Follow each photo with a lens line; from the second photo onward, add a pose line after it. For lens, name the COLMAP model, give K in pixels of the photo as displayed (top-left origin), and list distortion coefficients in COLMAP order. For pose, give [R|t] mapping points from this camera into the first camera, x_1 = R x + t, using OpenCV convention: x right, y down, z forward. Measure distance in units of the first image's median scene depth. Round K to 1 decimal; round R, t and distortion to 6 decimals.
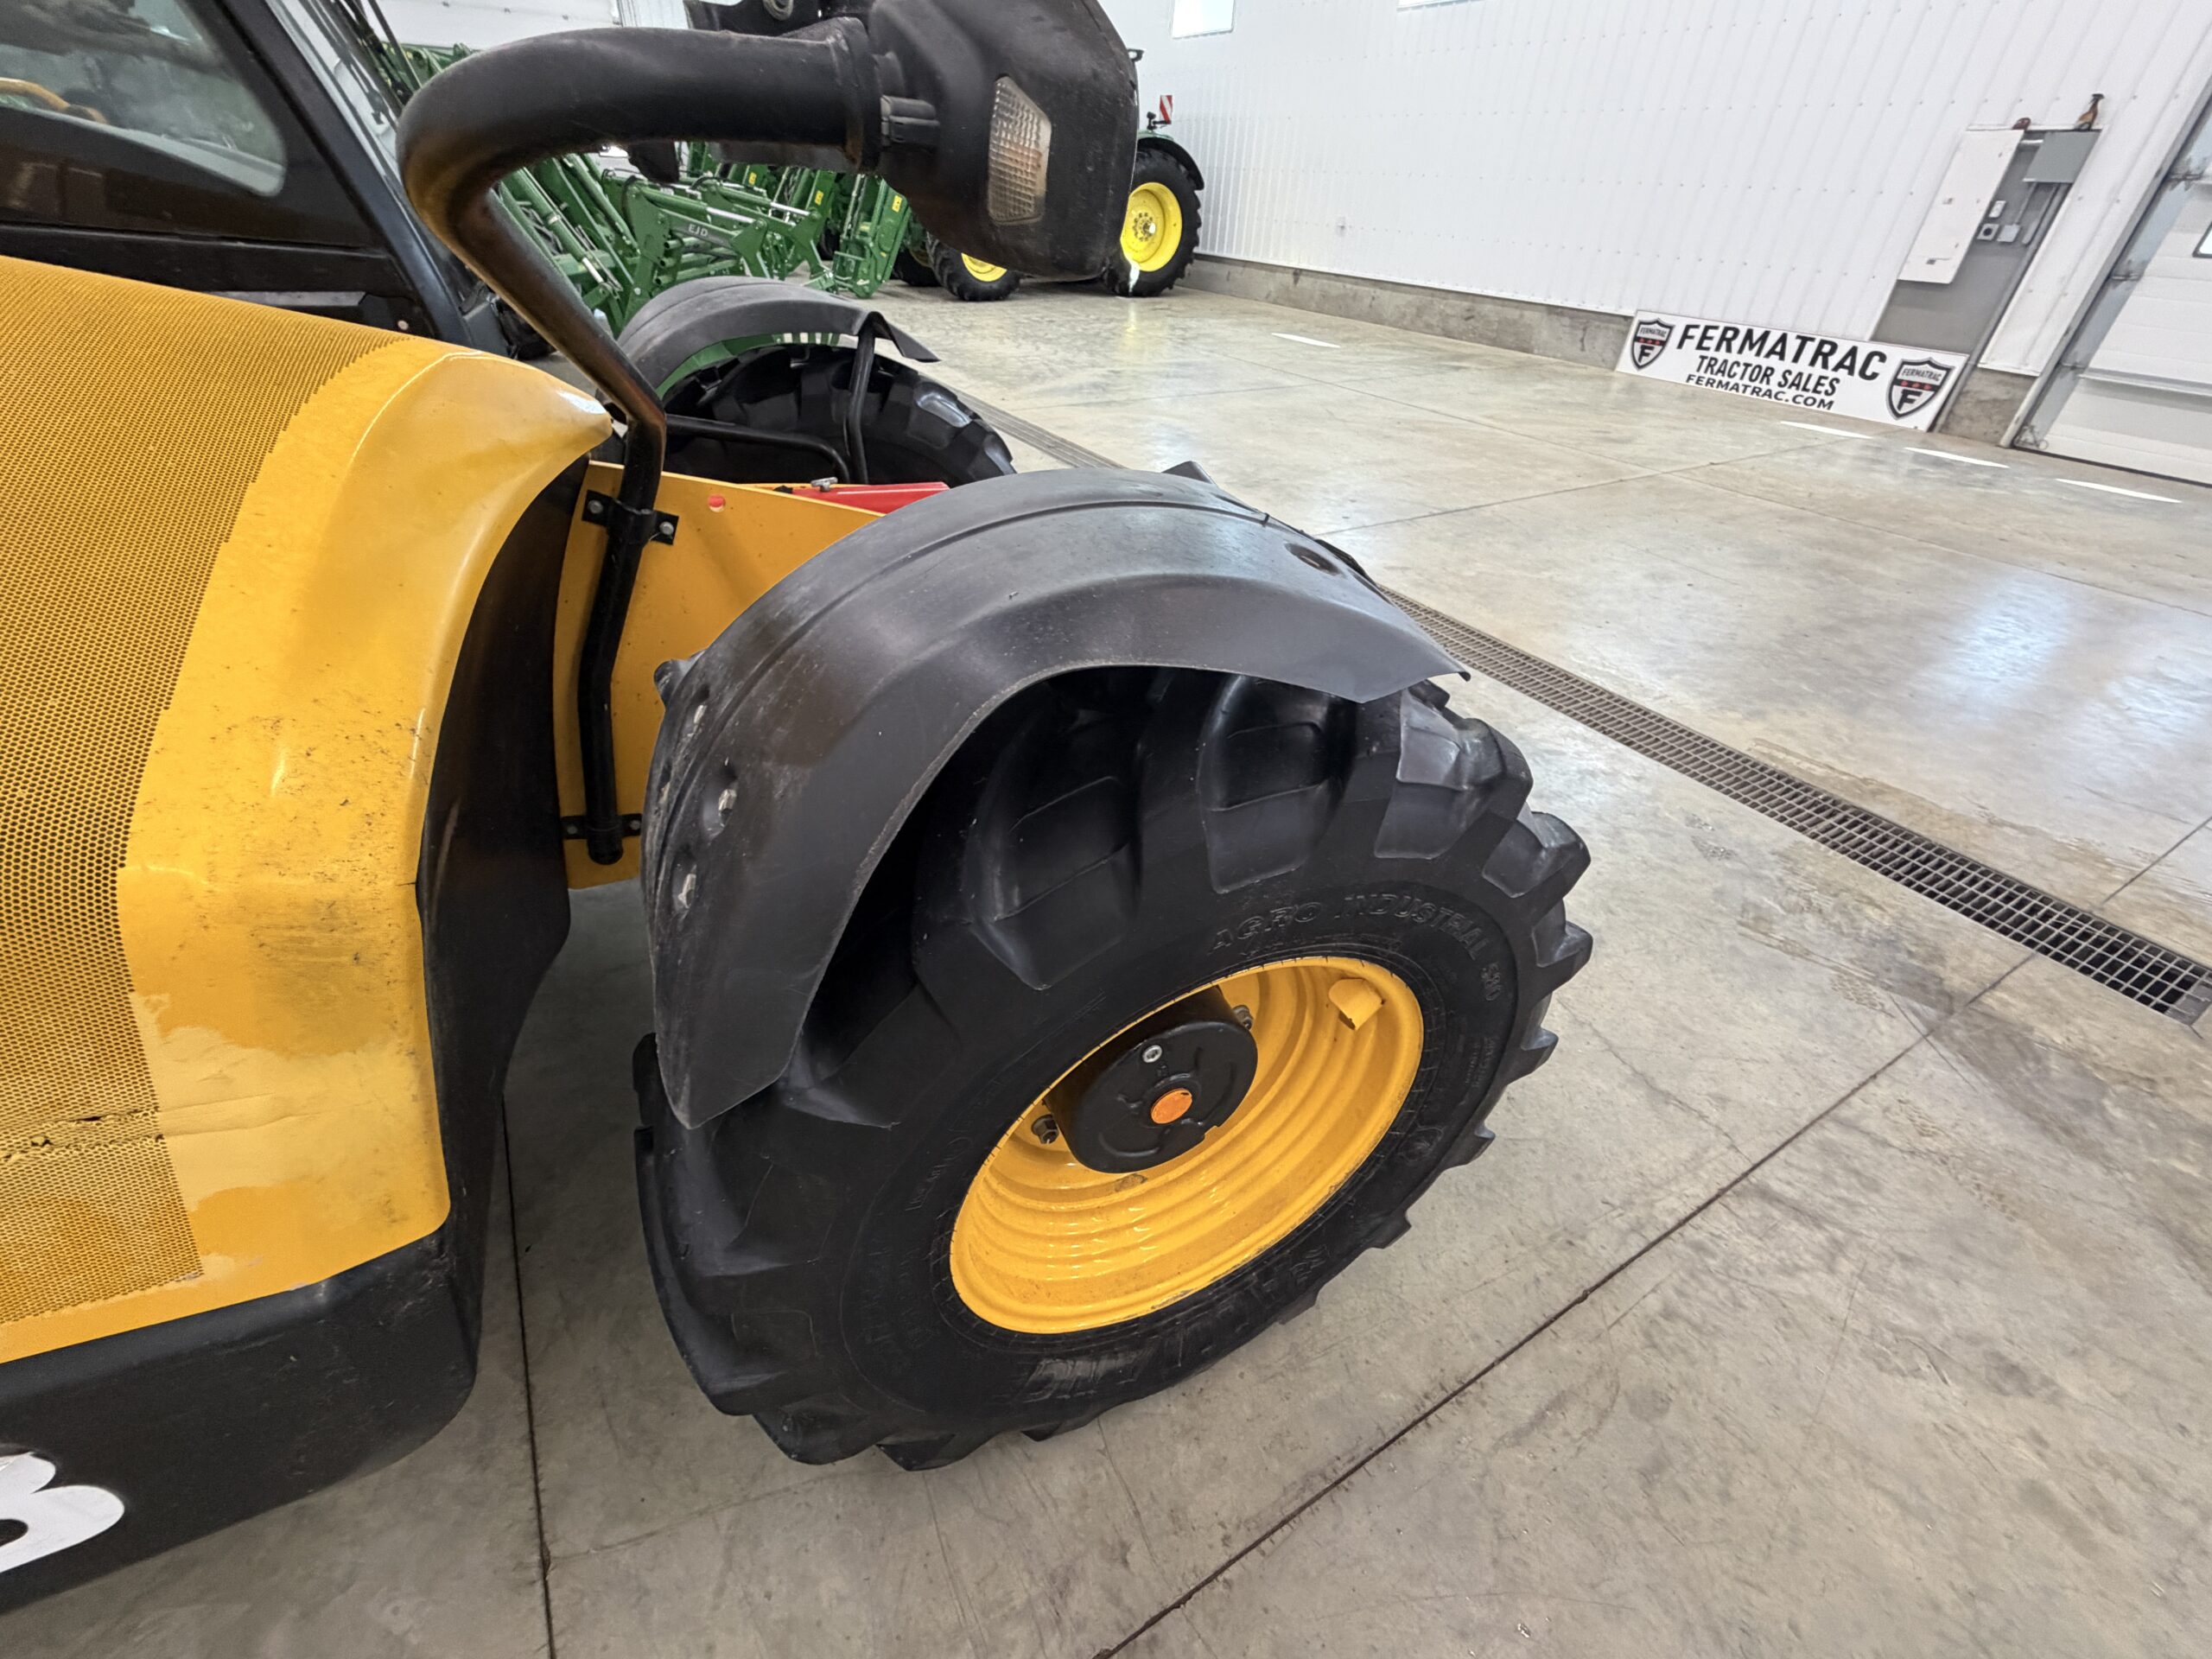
lens RADIAL K [[916.2, 0, 1107.8], [0, 916.2, 828.5], [0, 0, 1]] dist [-0.002819, 0.000401]
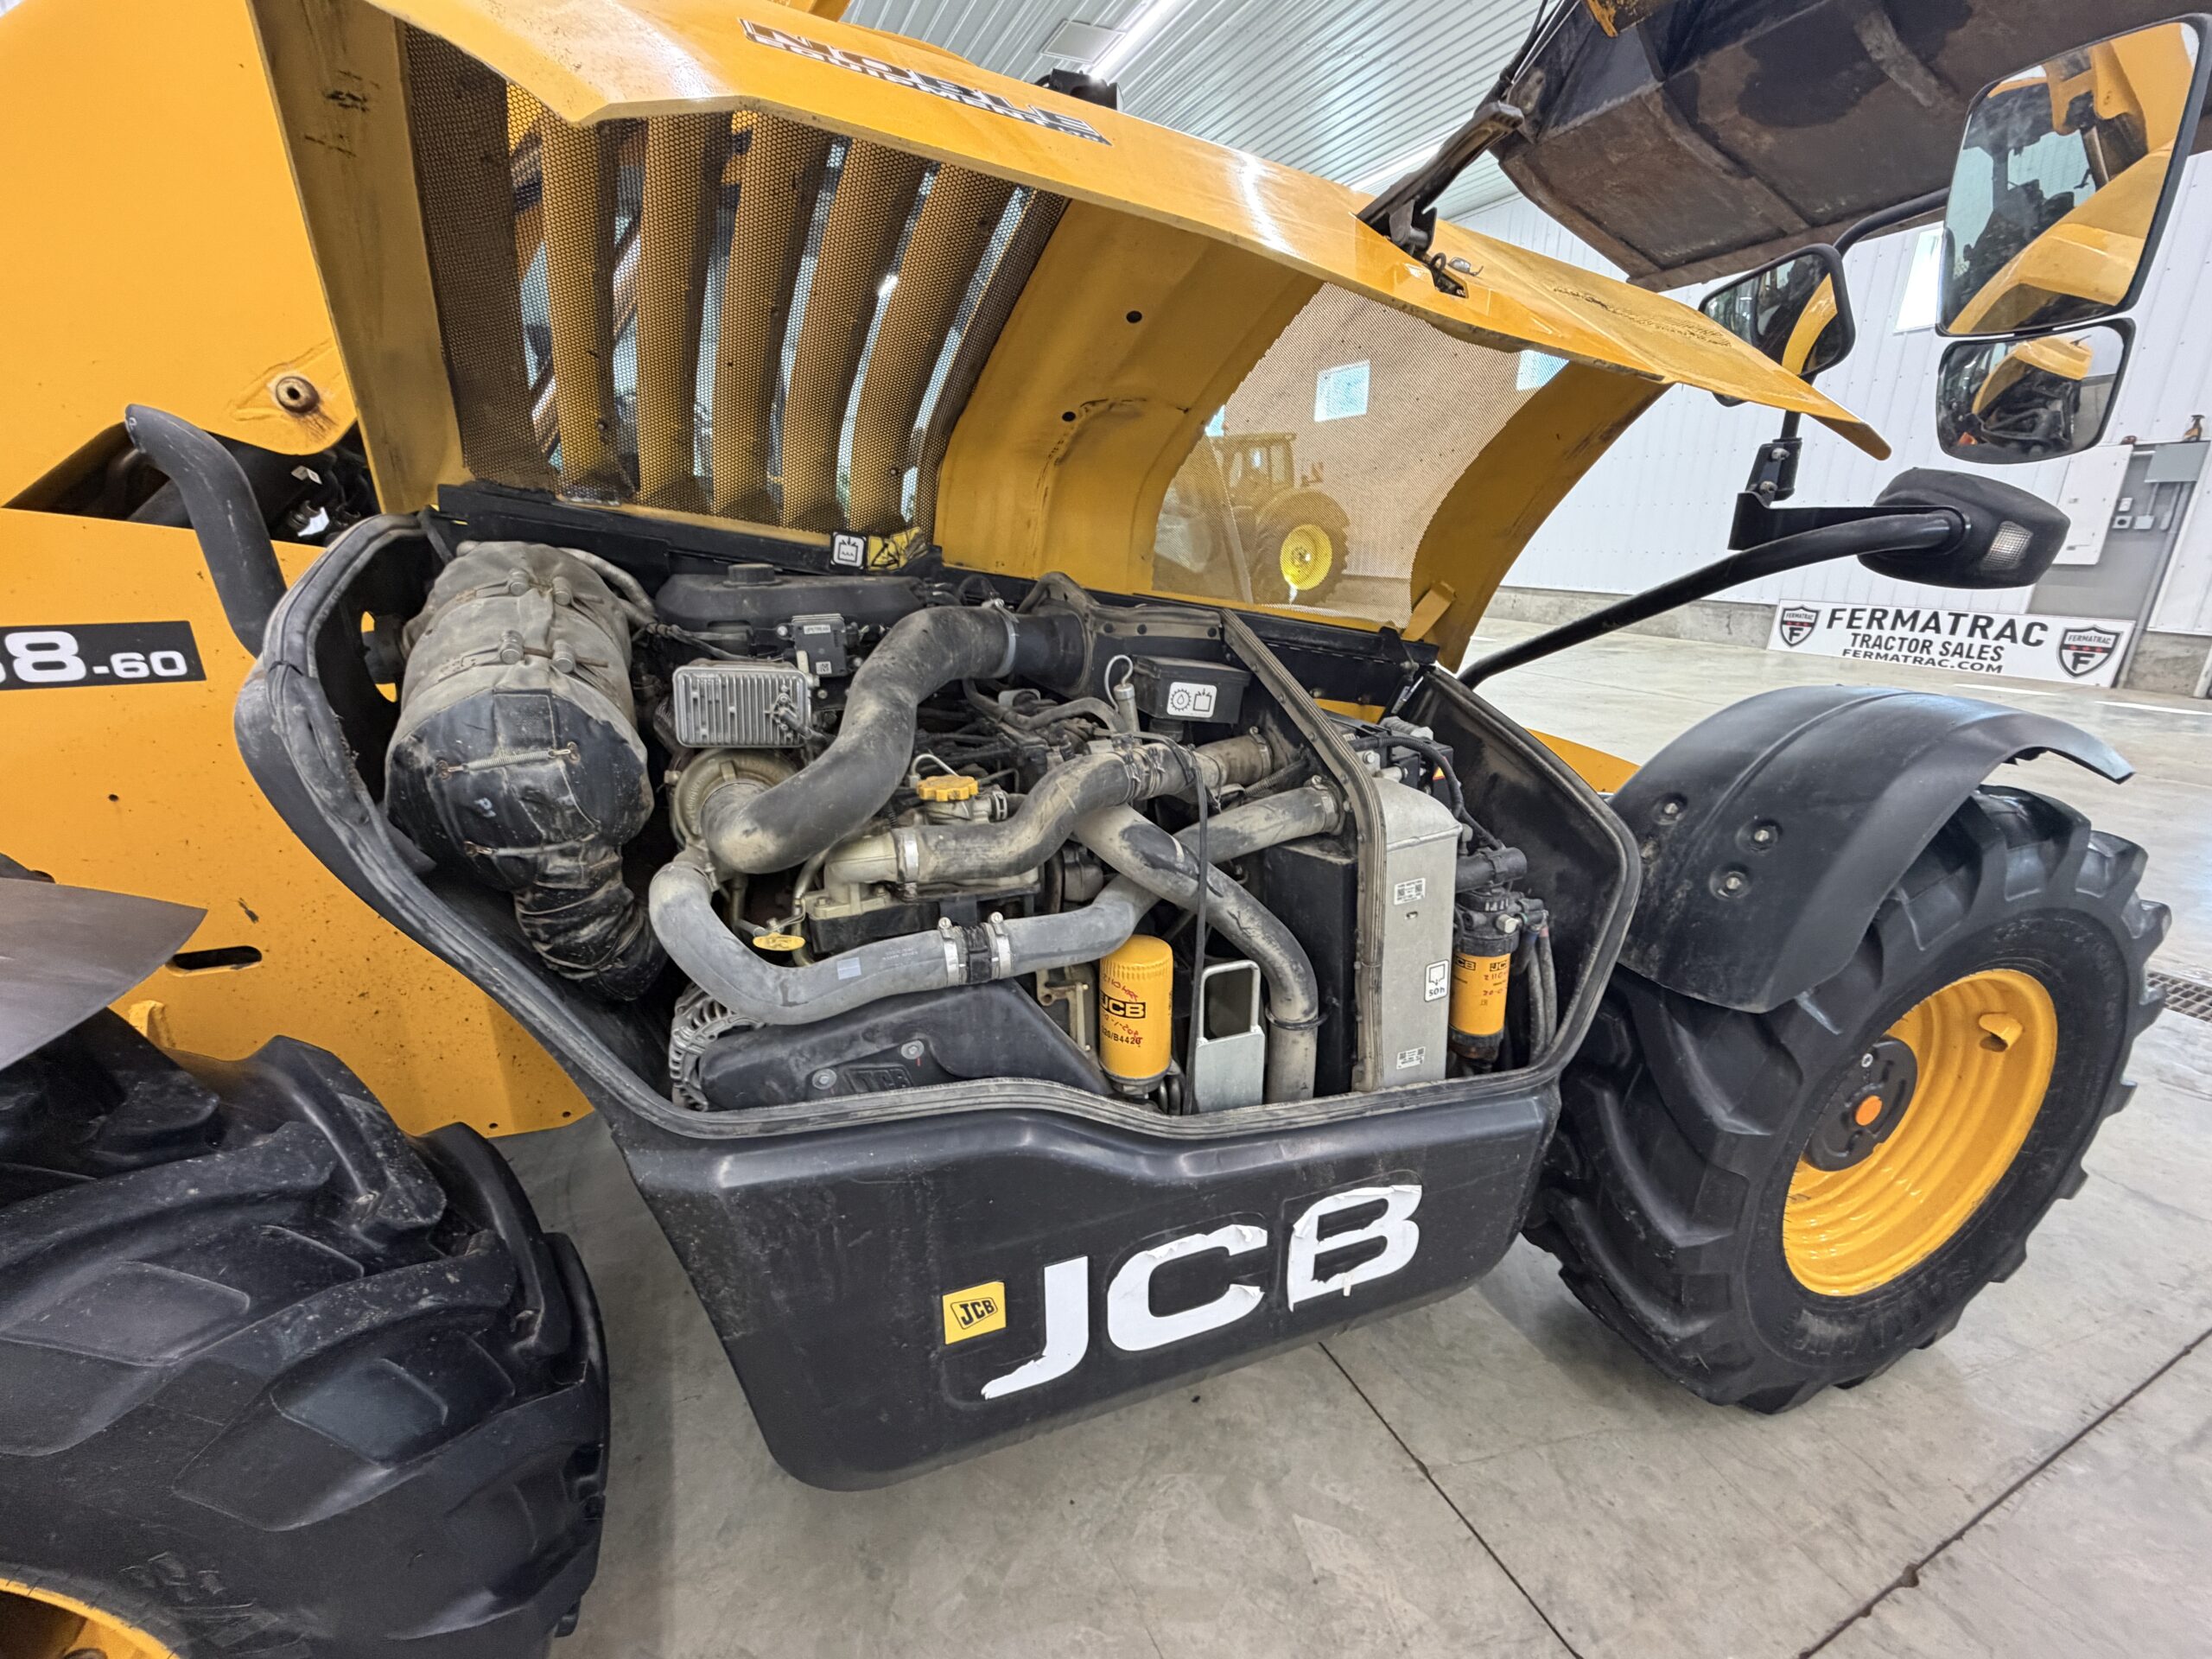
lens RADIAL K [[916.2, 0, 1104.8], [0, 916.2, 832.5], [0, 0, 1]] dist [-0.002819, 0.000401]
pose [[0.993380, -0.017748, -0.113498, -0.141694], [-0.015778, 0.957551, -0.287830, 0.048753], [0.113789, 0.287716, 0.950932, -0.089542]]
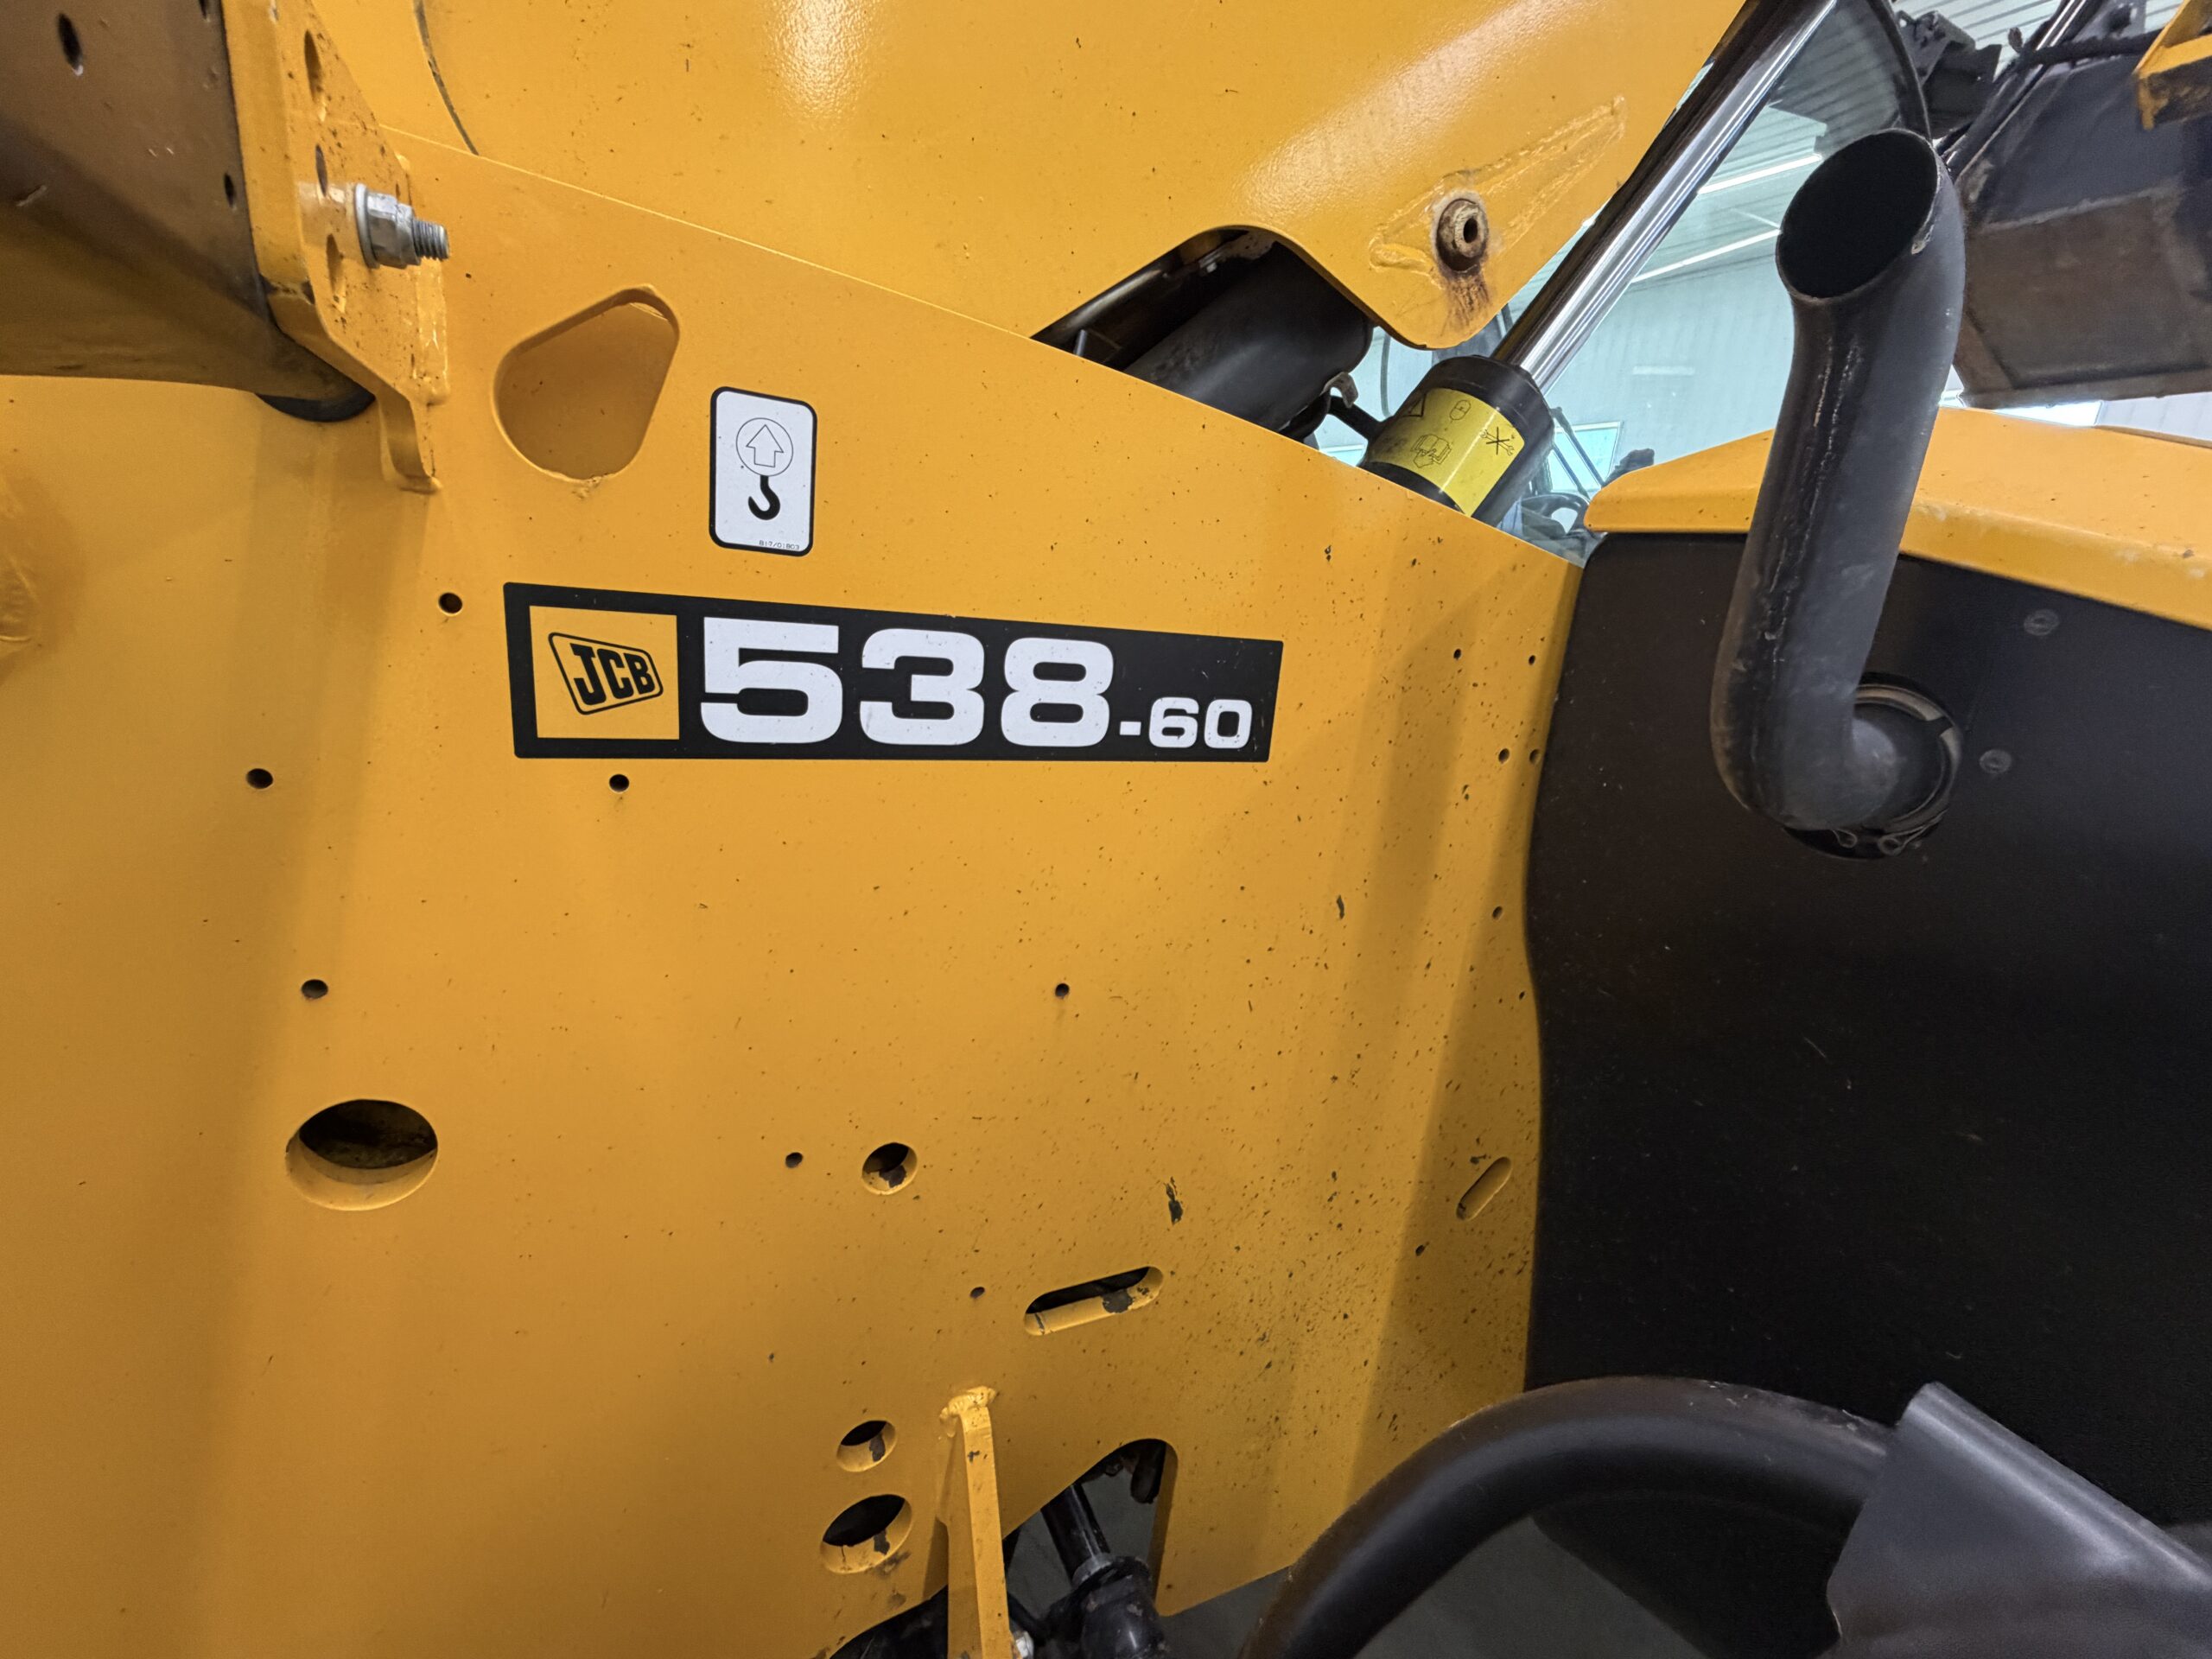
lens RADIAL K [[916.2, 0, 1107.0], [0, 916.2, 830.4], [0, 0, 1]] dist [-0.002819, 0.000401]
pose [[0.998424, 0.055656, -0.007187, -0.493660], [-0.054757, 0.938147, -0.341879, -0.018498], [-0.012286, 0.341734, 0.939716, 0.012922]]
